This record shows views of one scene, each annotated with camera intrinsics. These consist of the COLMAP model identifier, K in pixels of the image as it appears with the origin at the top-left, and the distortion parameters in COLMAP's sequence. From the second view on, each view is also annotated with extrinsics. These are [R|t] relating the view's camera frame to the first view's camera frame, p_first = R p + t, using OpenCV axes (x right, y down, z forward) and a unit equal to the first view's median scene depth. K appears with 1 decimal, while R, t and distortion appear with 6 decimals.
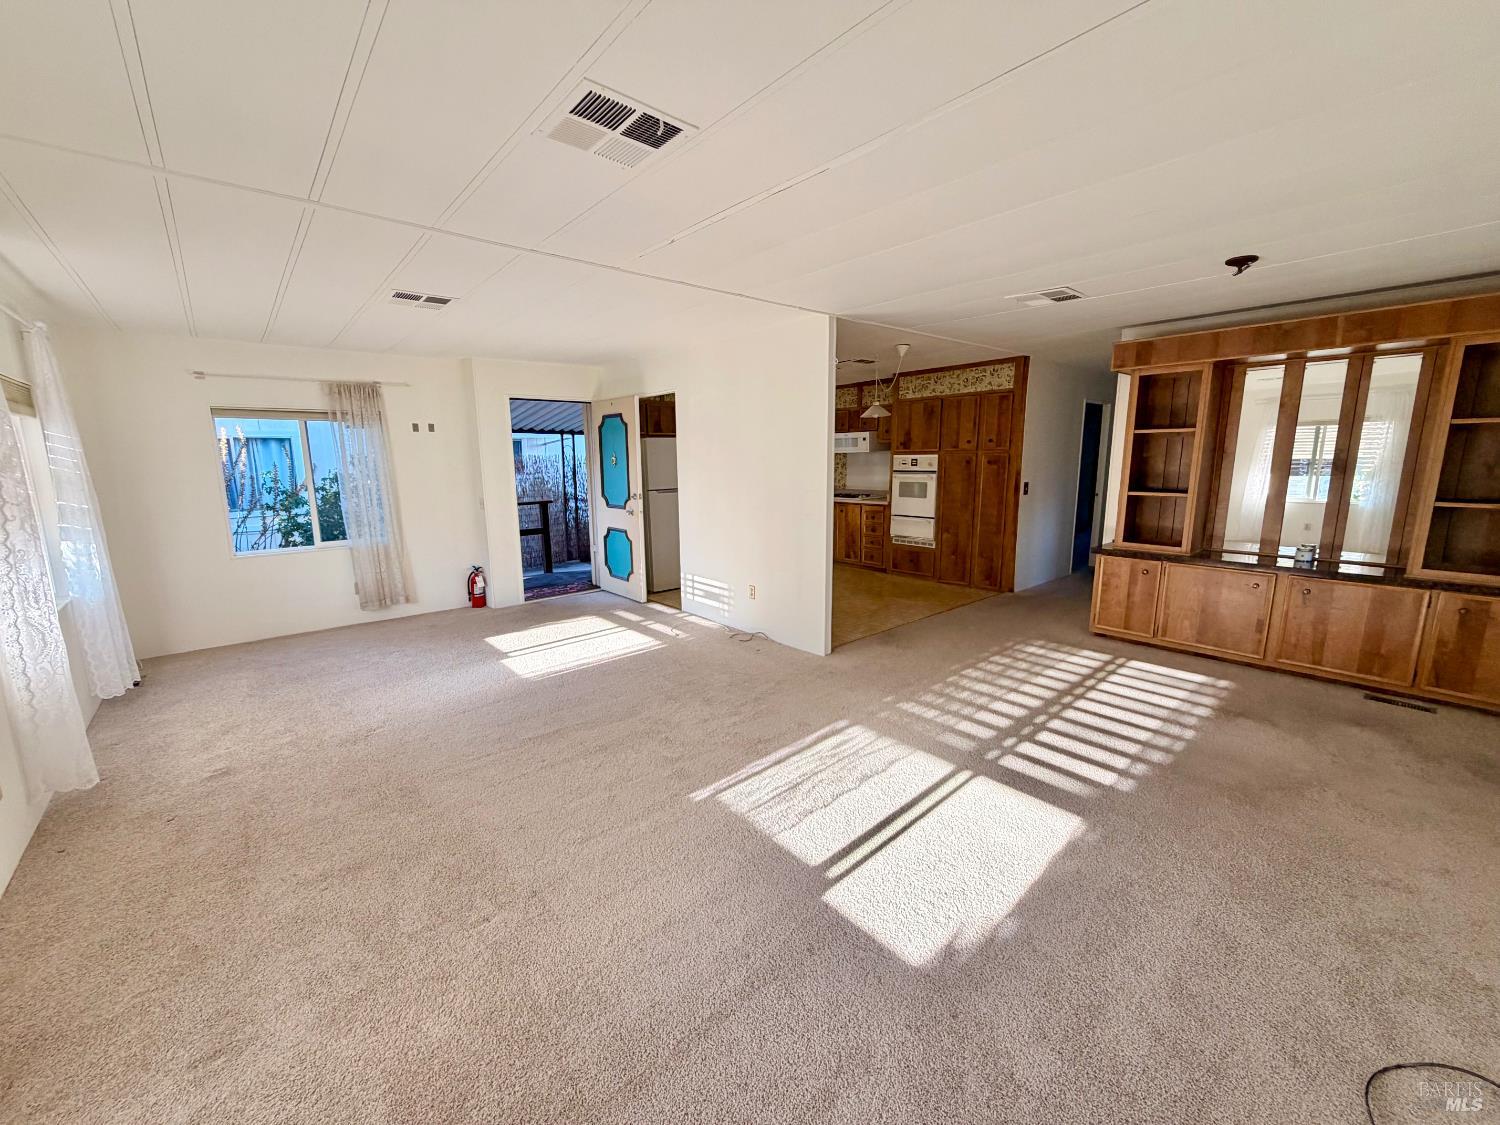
lens RADIAL K [[594.3, 0, 746.0], [0, 594.3, 562.3], [0, 0, 1]] dist [0.001251, -0.000309]
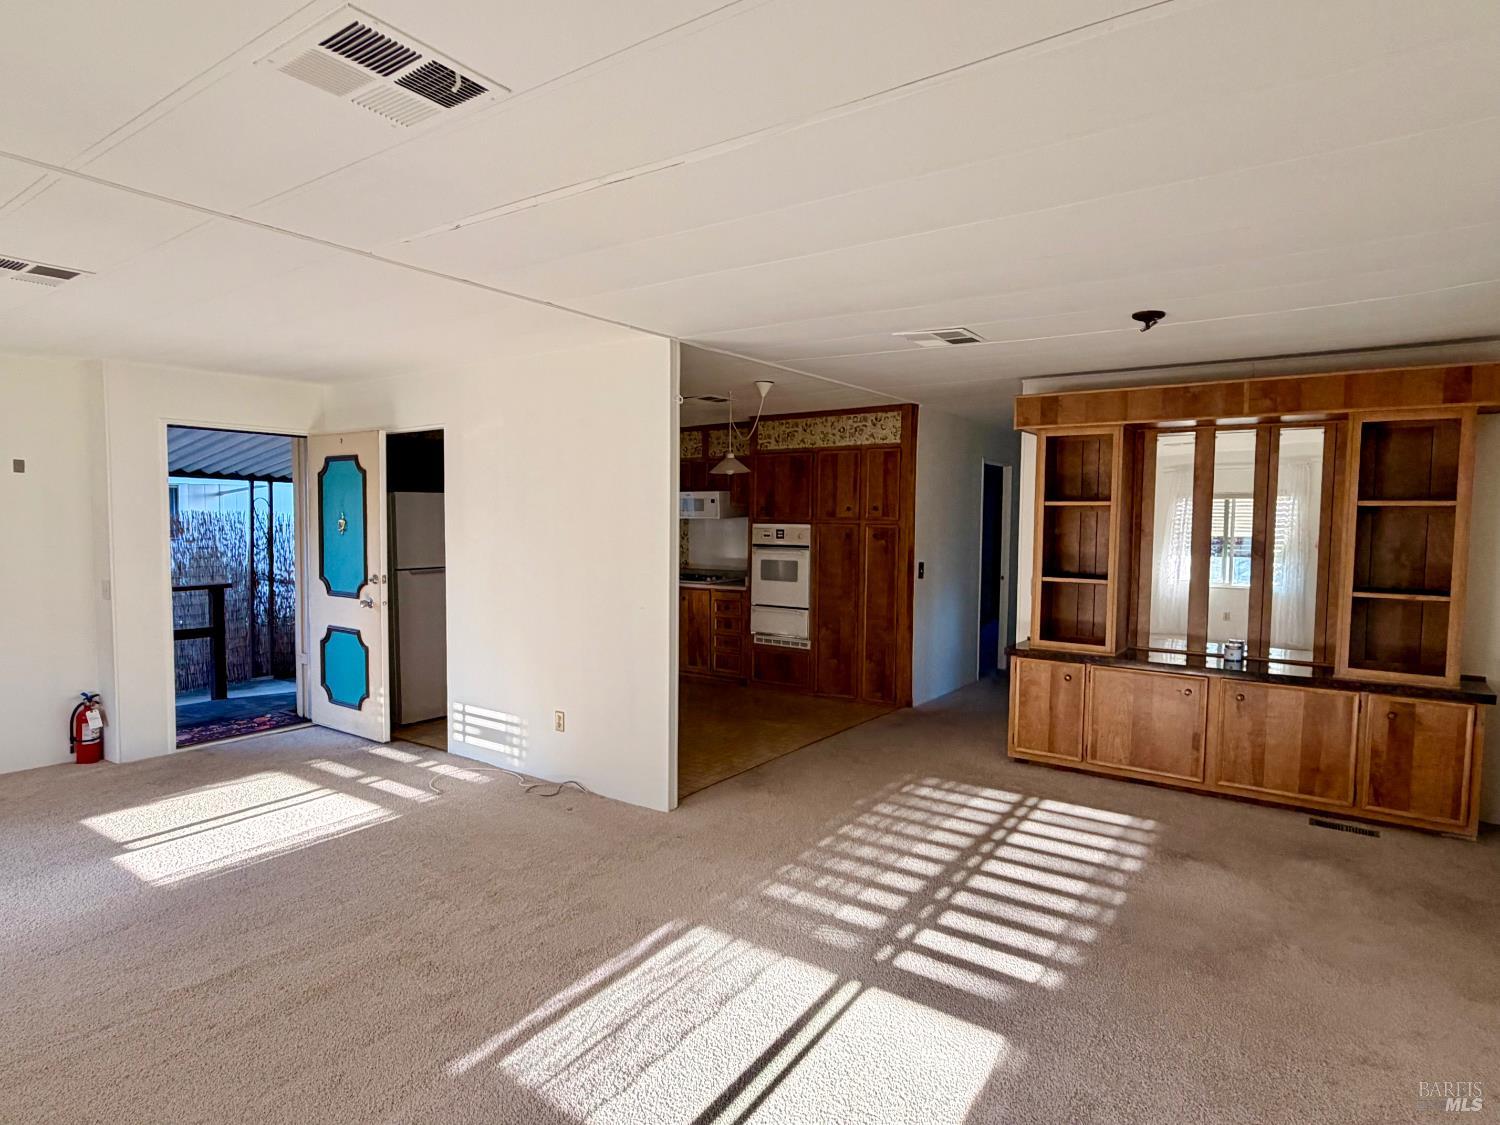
lens RADIAL K [[841.4, 0, 746.2], [0, 841.4, 569.1], [0, 0, 1]] dist [-0.000801, 0.002355]
pose [[0.970625, 0.005797, 0.240528, -0.017362], [0.022175, 0.993299, -0.113424, -0.009814], [-0.239574, 0.115426, 0.963992, 0.002176]]
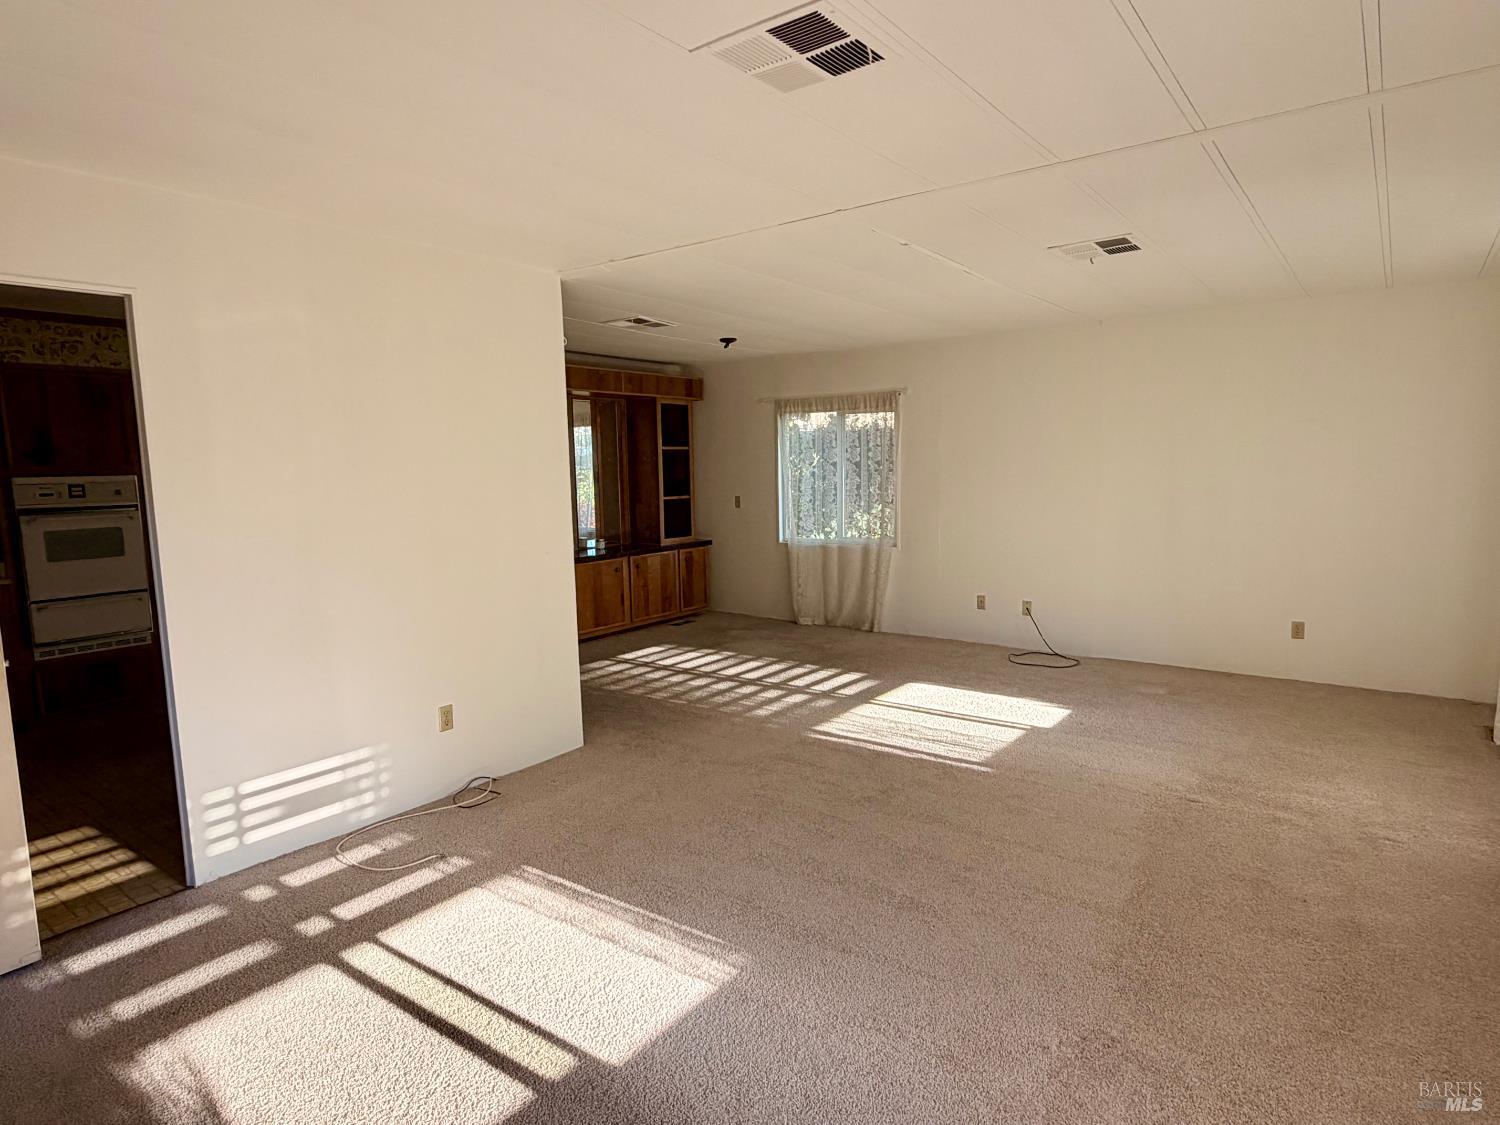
lens RADIAL K [[841.4, 0, 755.1], [0, 841.4, 556.6], [0, 0, 1]] dist [-0.000801, 0.002355]
pose [[-0.205447, -0.096110, 0.973938, -0.879177], [0.192885, 0.971670, 0.136574, -0.162030], [-0.959472, 0.215917, -0.181089, 0.945814]]
